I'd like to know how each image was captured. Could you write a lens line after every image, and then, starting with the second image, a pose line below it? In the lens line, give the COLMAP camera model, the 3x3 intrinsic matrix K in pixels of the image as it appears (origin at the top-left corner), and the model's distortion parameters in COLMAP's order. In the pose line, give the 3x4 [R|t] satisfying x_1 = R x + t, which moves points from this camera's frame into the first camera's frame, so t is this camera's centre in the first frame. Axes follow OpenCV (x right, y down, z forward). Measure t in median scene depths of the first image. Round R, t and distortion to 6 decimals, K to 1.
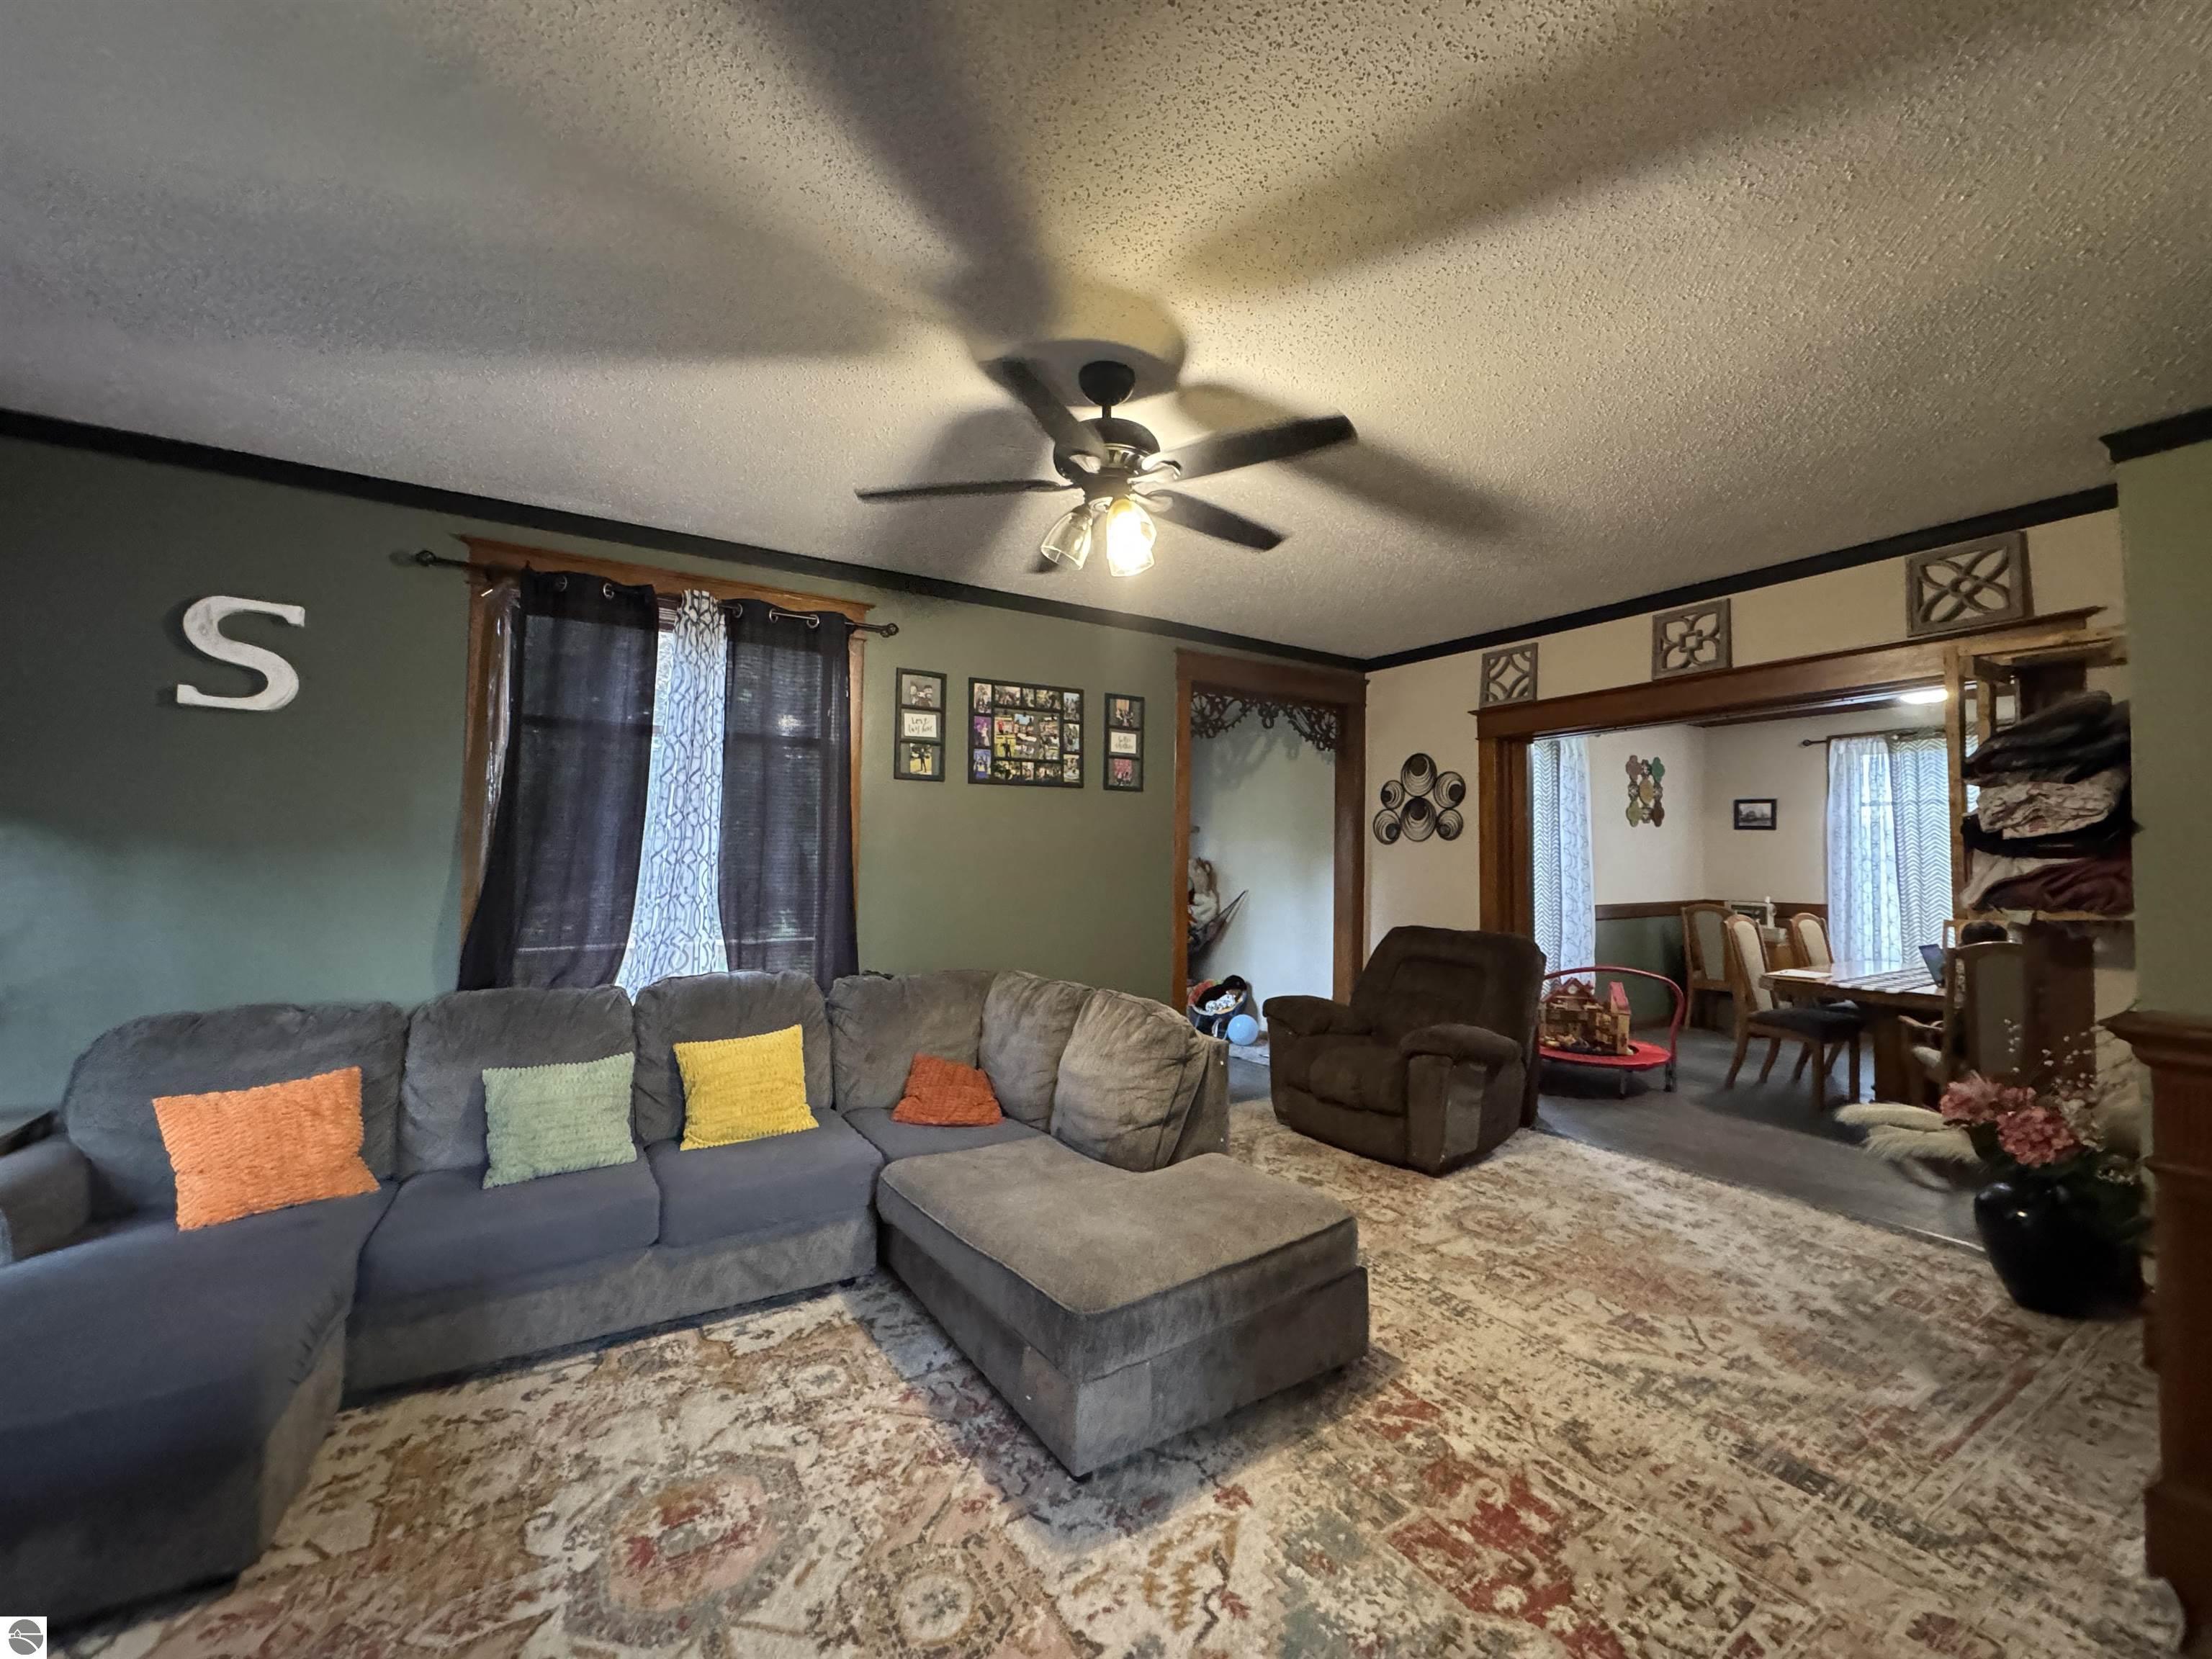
lens RADIAL K [[884.8, 0, 1105.1], [0, 884.8, 829.2], [0, 0, 1]] dist [-0.002162, 0.000237]
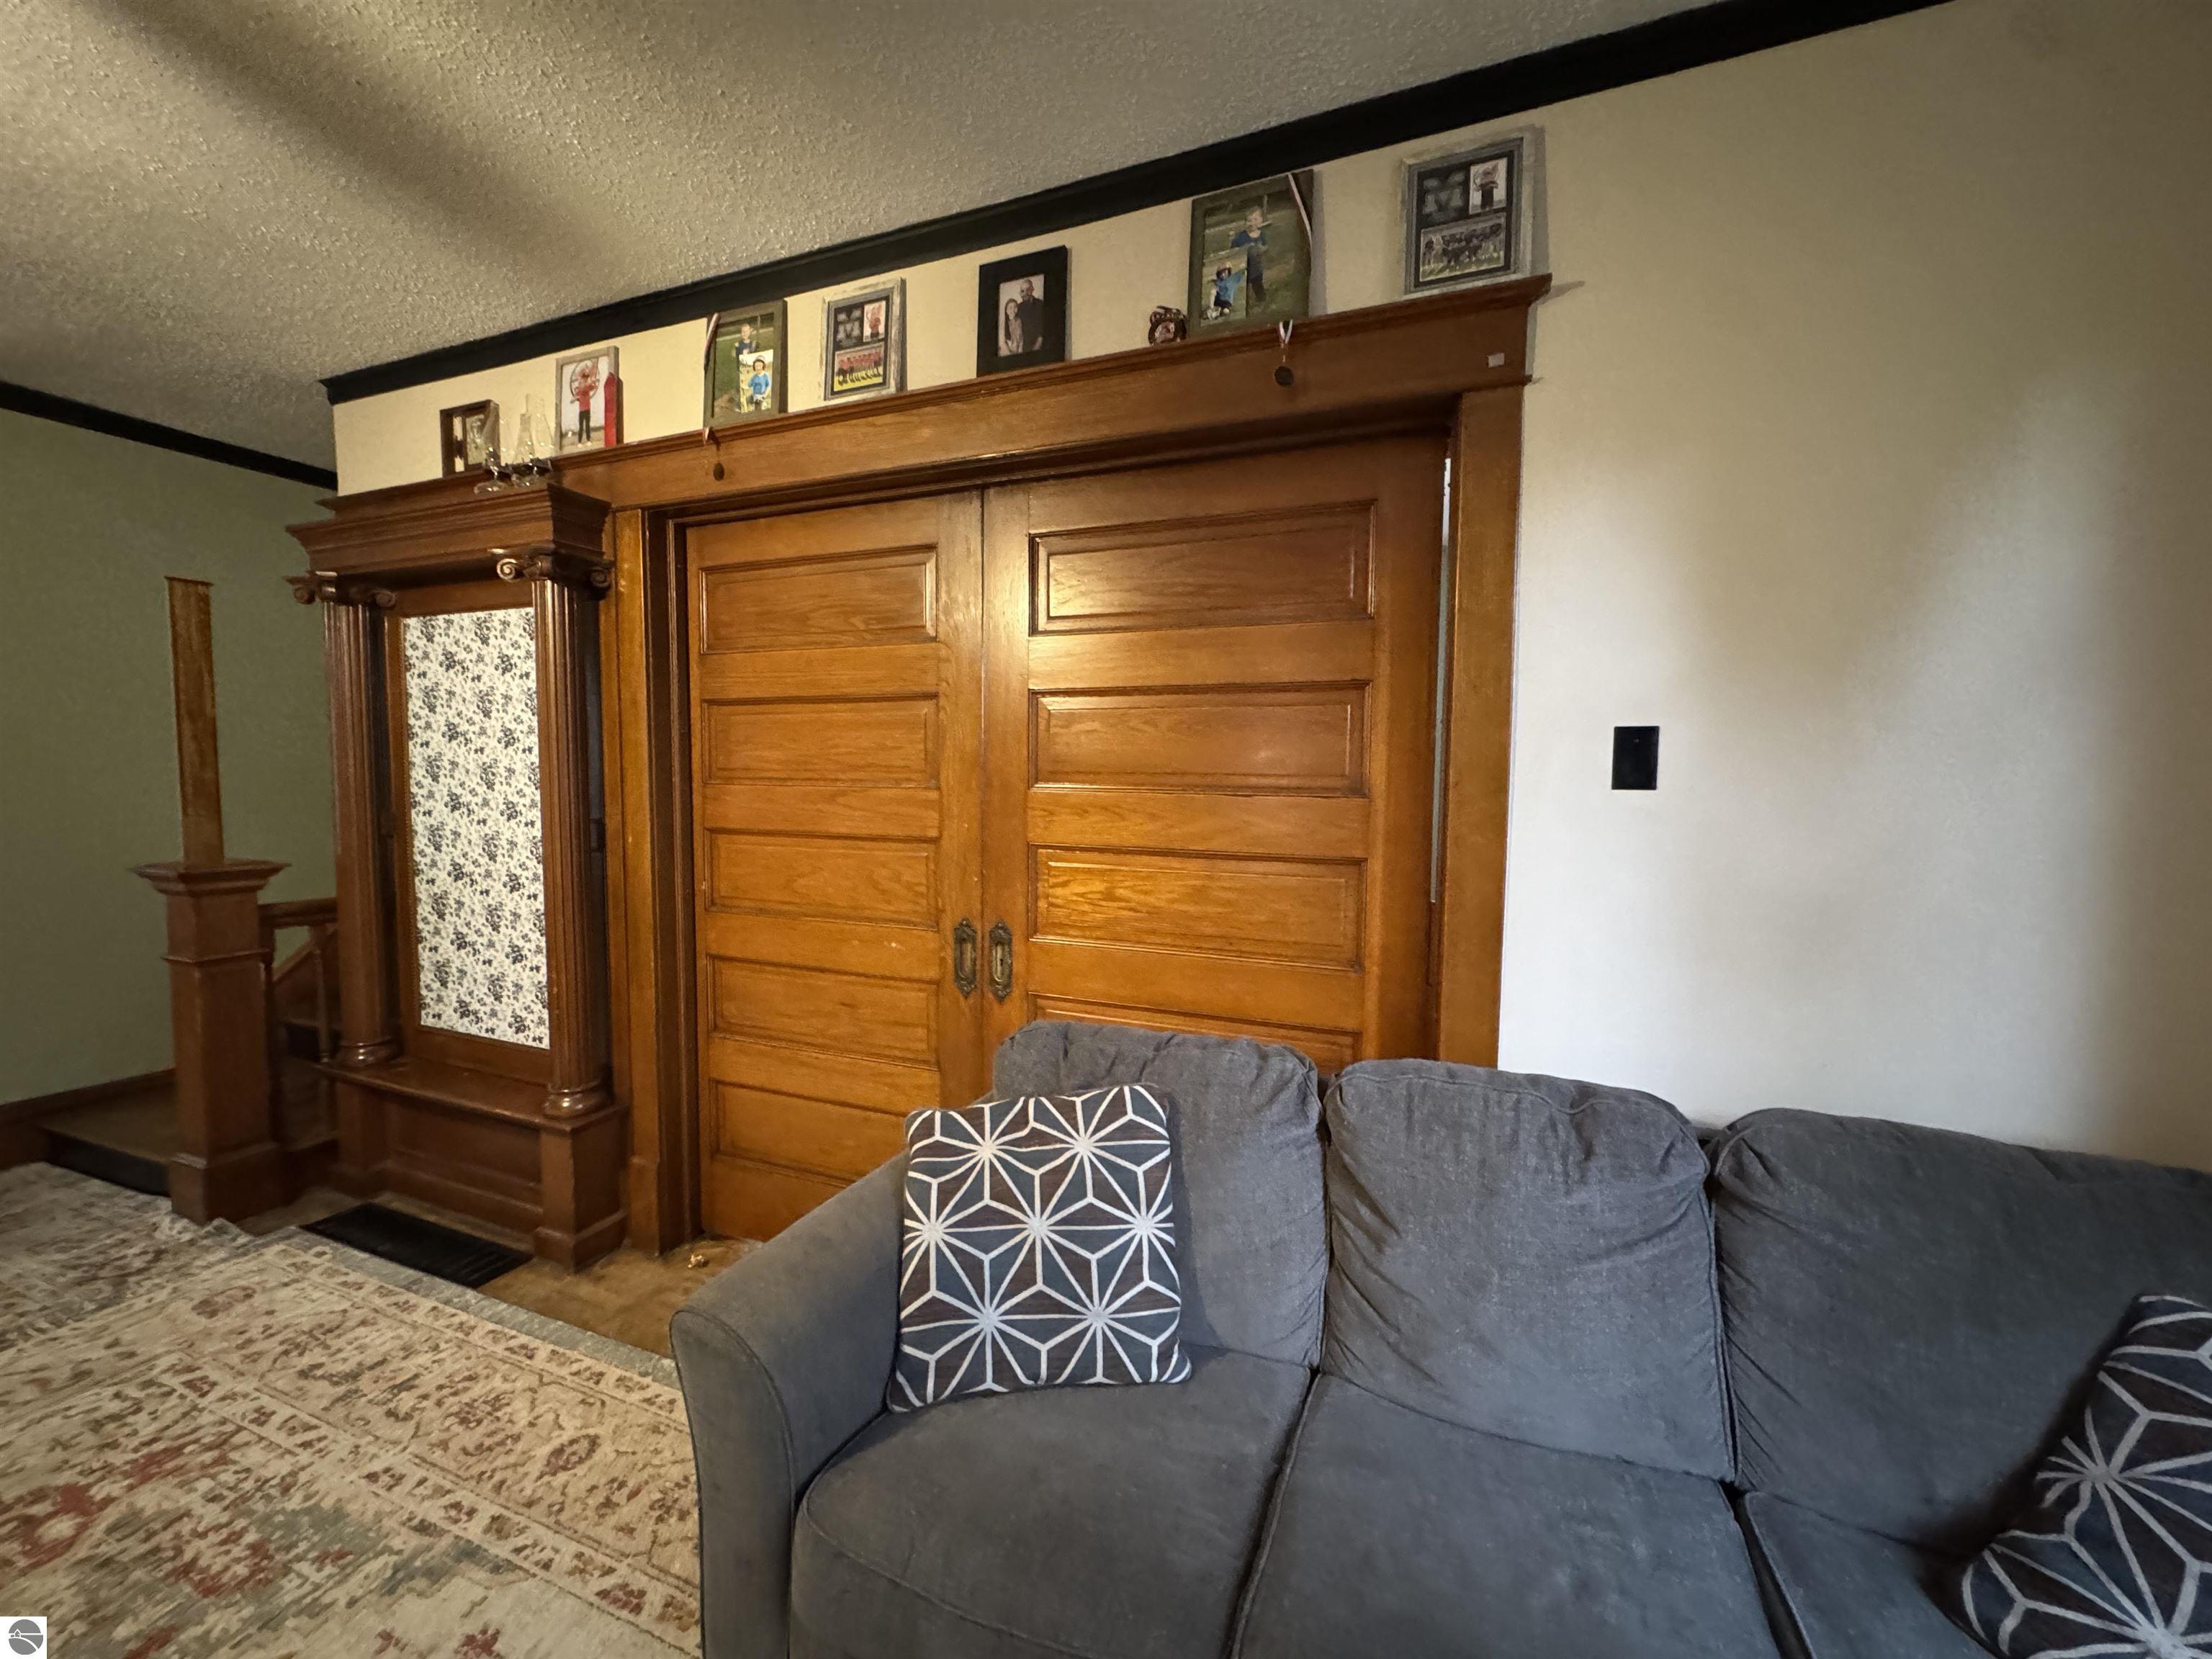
lens RADIAL K [[880.8, 0, 1106.0], [0, 880.8, 829.5], [0, 0, 1]] dist [-0.002832, 0.000054]
pose [[-0.585068, -0.071149, 0.807857, -0.554556], [-0.046146, 0.997451, 0.054426, 0.002560], [-0.809671, -0.005437, -0.586860, 0.381852]]
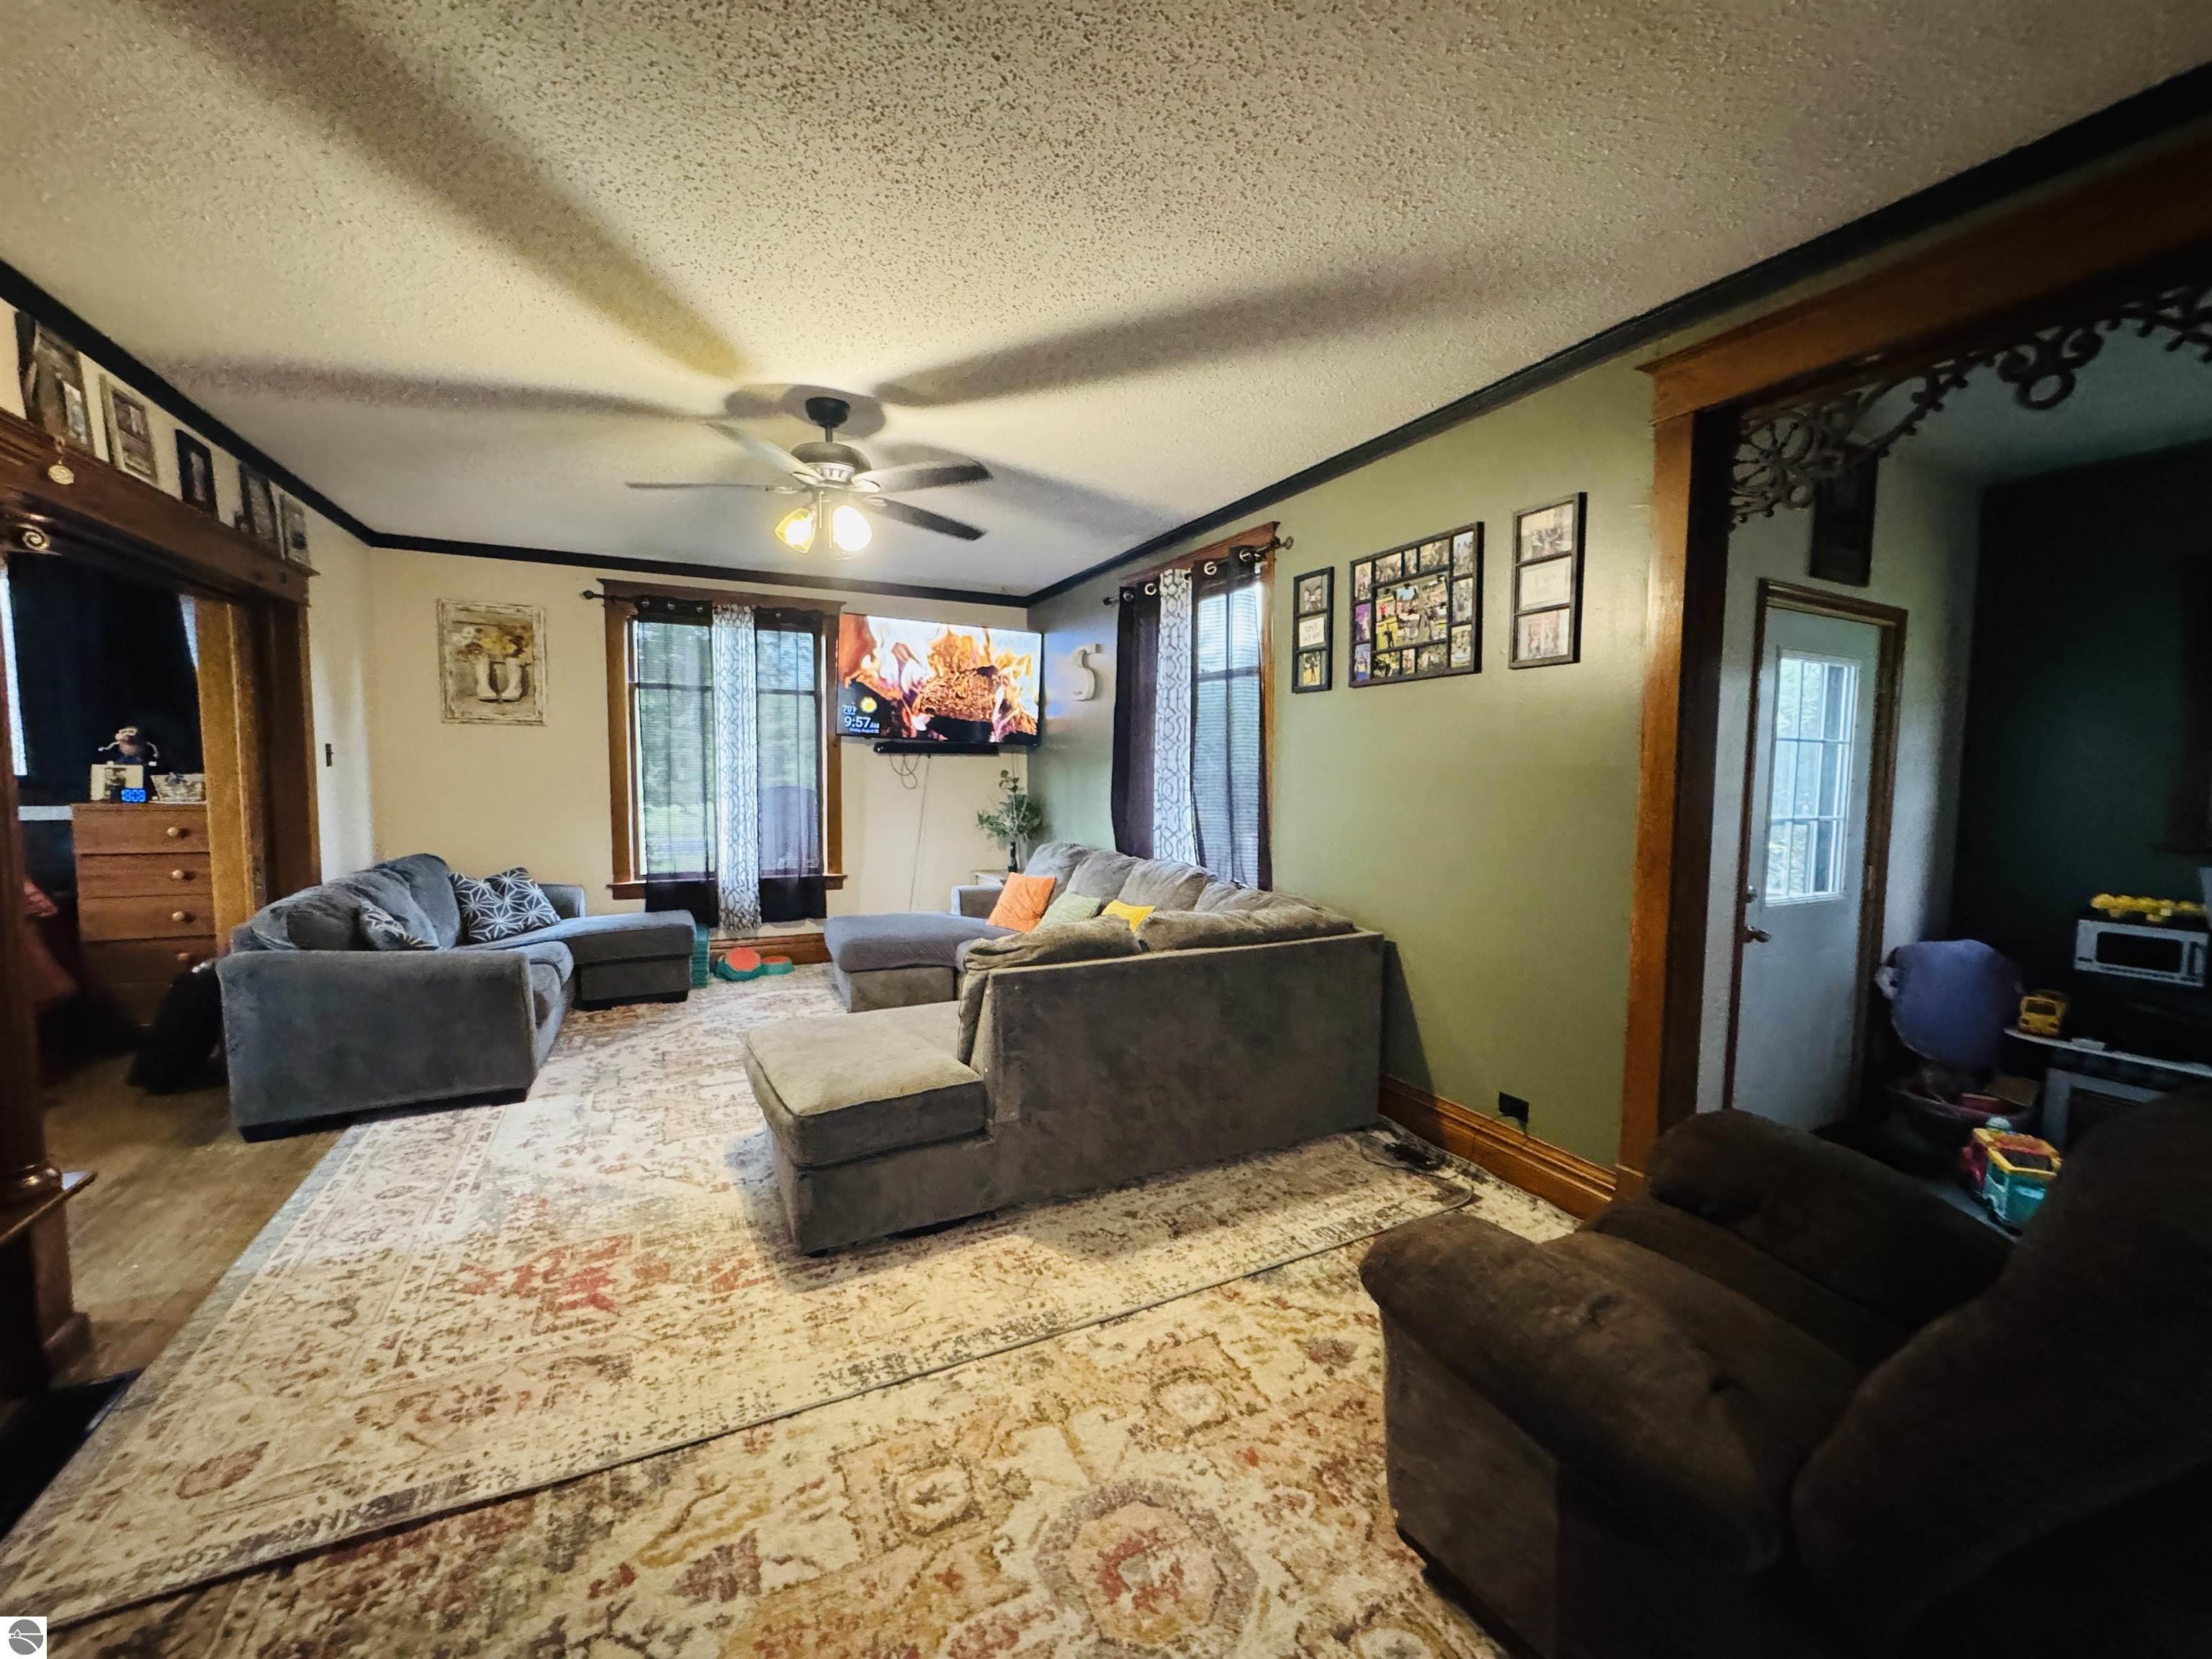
lens RADIAL K [[885.2, 0, 1106.0], [0, 885.2, 829.5], [0, 0, 1]] dist [-0.000478, -0.000060]
pose [[-0.100637, 0.064847, -0.992808, 1.076827], [0.023470, 0.997751, 0.062791, 0.036652], [0.994646, -0.016982, -0.101932, 1.262228]]
